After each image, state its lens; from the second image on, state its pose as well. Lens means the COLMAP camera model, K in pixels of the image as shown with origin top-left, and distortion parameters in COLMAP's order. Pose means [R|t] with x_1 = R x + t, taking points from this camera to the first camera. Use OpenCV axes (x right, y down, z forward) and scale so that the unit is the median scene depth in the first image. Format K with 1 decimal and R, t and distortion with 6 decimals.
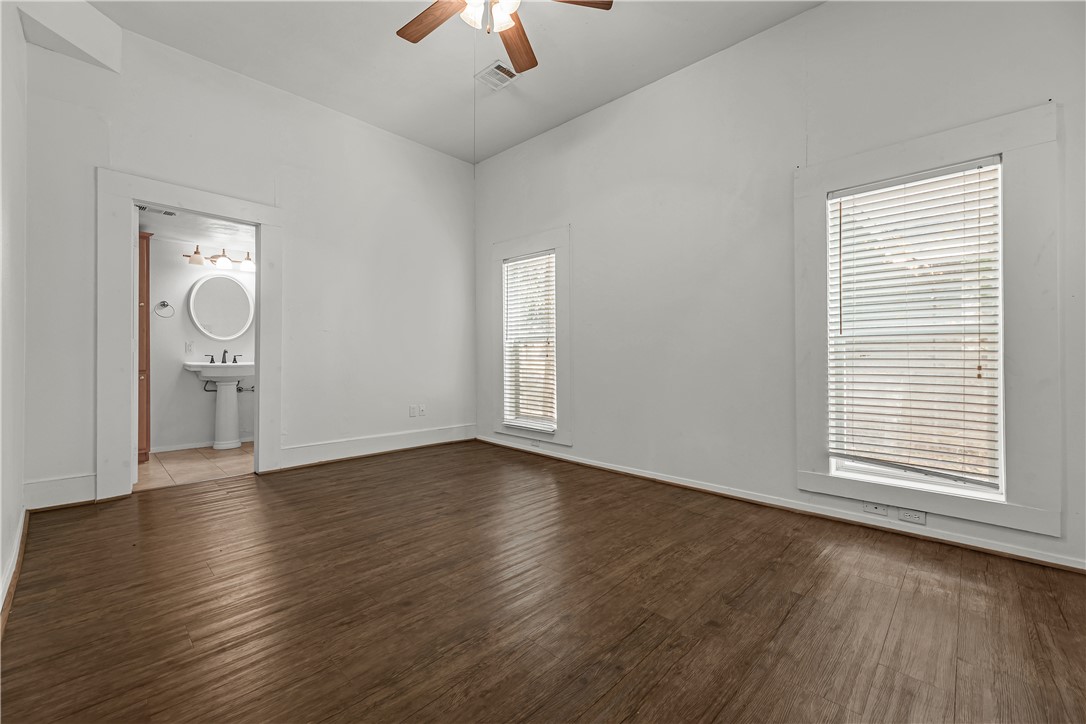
lens RADIAL K [[452.3, 0, 541.7], [0, 452.3, 354.8], [0, 0, 1]] dist [0.010950, 0.001303]
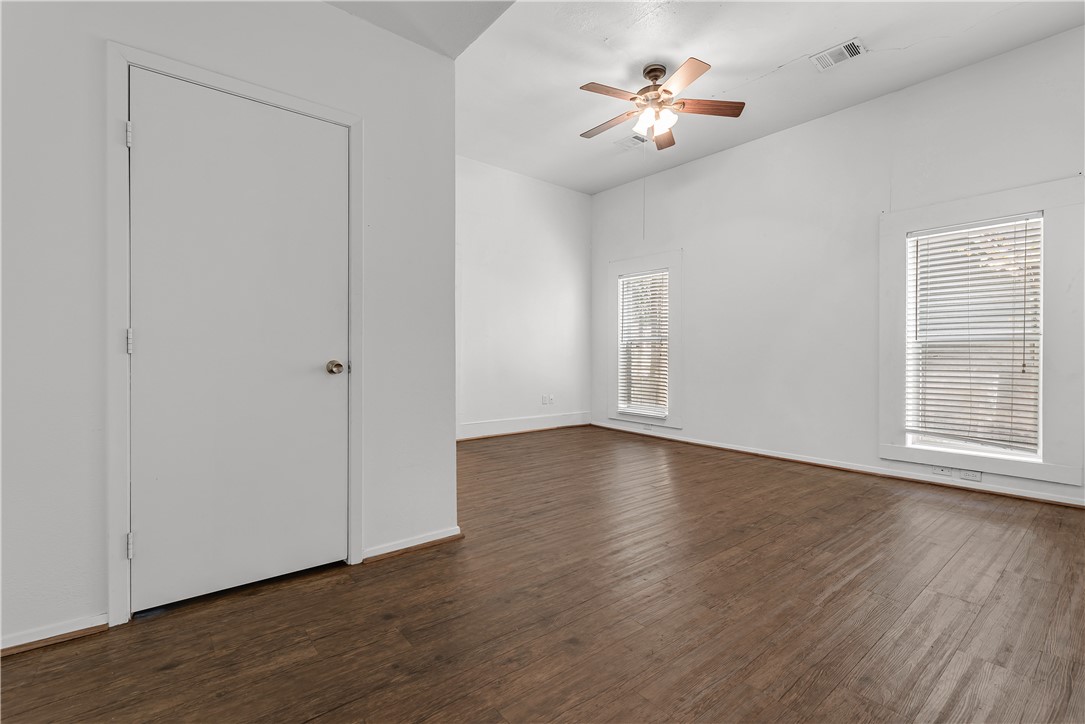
lens RADIAL K [[451.9, 0, 540.5], [0, 451.9, 364.9], [0, 0, 1]] dist [0.010950, 0.001303]
pose [[0.988471, 0.000351, -0.151413, -0.223182], [0.004086, 0.999571, 0.028991, -0.015907], [0.151358, -0.029275, 0.988045, -0.478687]]
